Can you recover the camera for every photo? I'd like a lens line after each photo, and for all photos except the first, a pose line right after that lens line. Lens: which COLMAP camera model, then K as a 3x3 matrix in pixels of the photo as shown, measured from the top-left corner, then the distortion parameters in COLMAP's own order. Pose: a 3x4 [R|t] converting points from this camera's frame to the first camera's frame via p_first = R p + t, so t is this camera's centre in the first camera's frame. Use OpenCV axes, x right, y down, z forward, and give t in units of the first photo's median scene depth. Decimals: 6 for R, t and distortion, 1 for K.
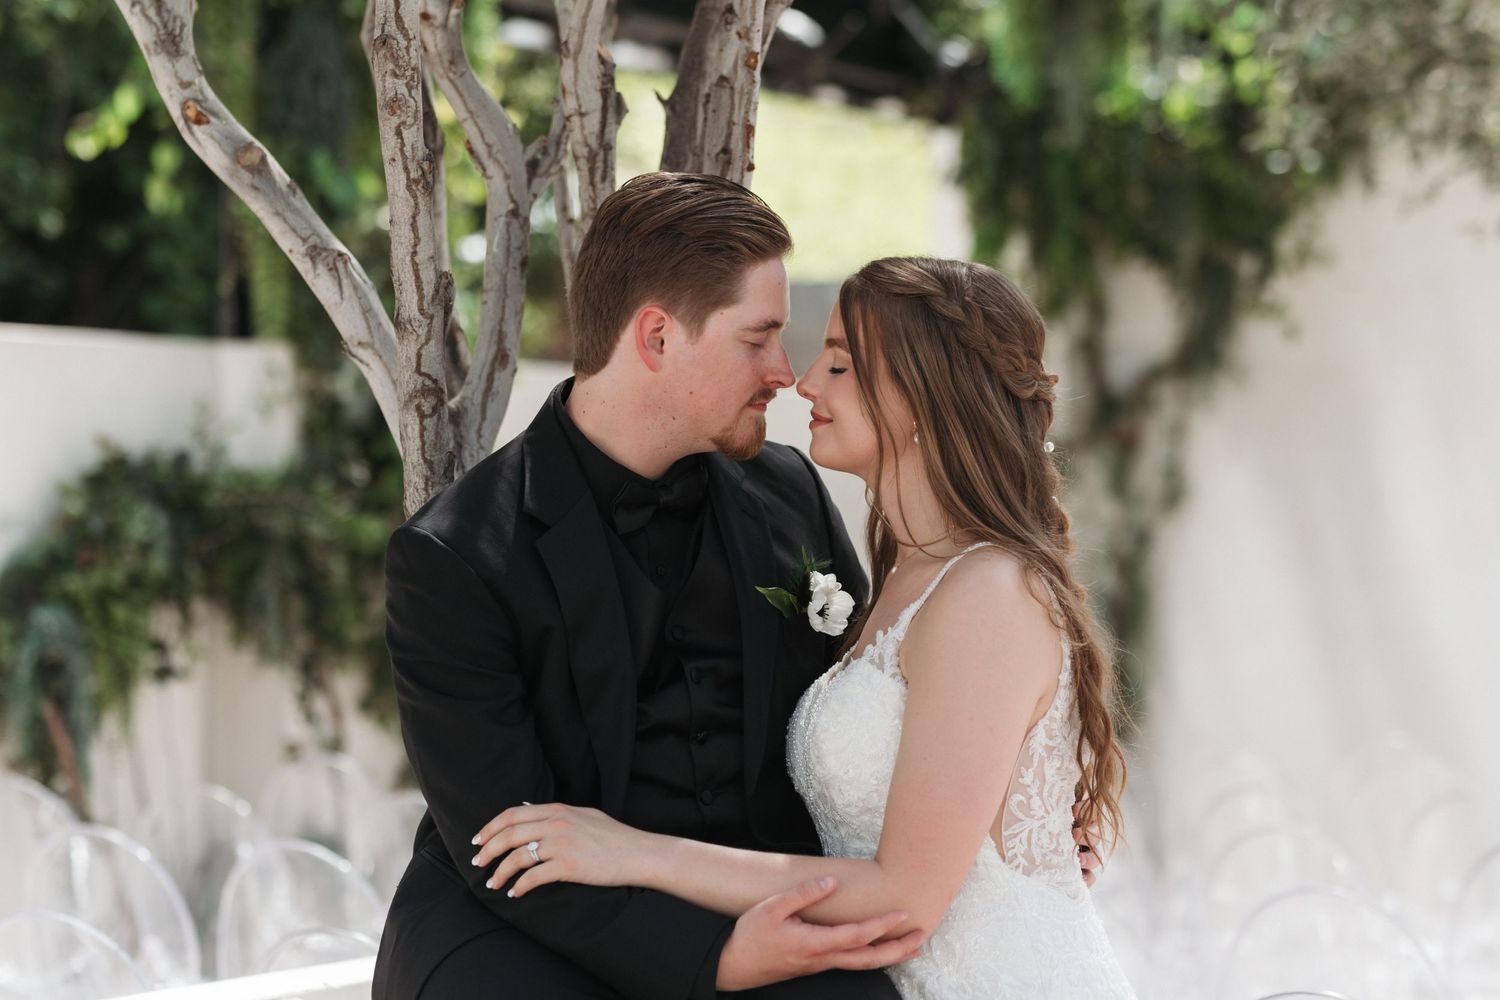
lens RADIAL K [[3602.0, 0, 750.0], [0, 3602.0, 500.0], [0, 0, 1]] dist [0.337999, -4.109527]
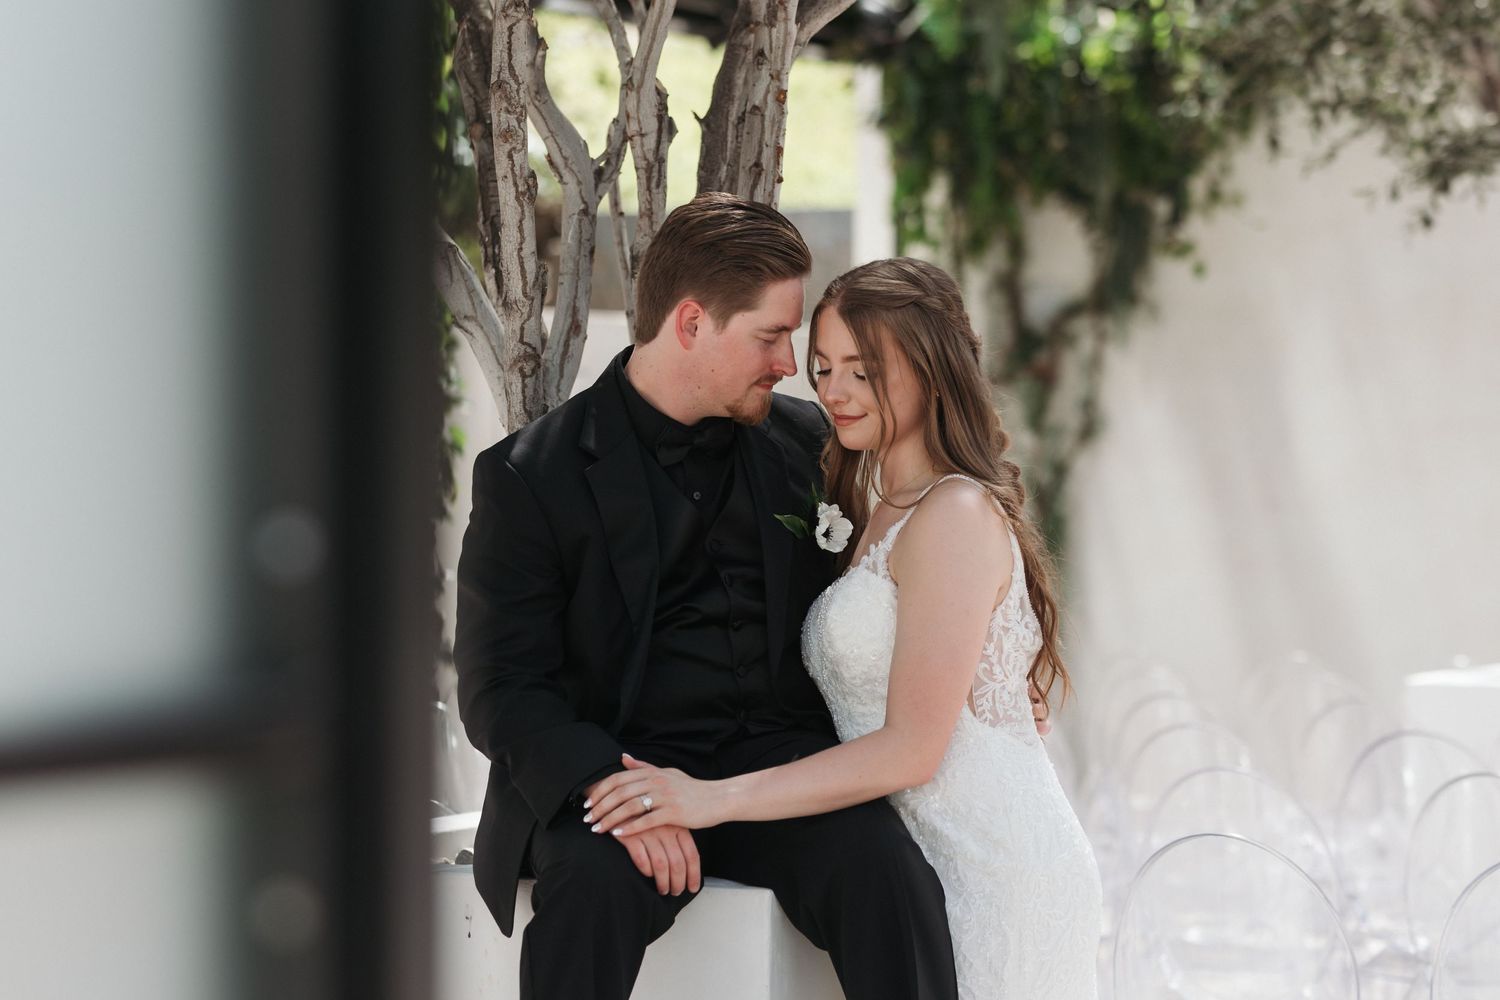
lens RADIAL K [[3651.0, 0, 719.5], [0, 3651.0, 496.1], [0, 0, 1]] dist [0.115769, -2.820788]
pose [[0.999850, 0.001670, 0.017236, -0.040628], [-0.001987, 0.999829, 0.018375, -0.004439], [-0.017202, -0.018406, 0.999683, -0.269006]]
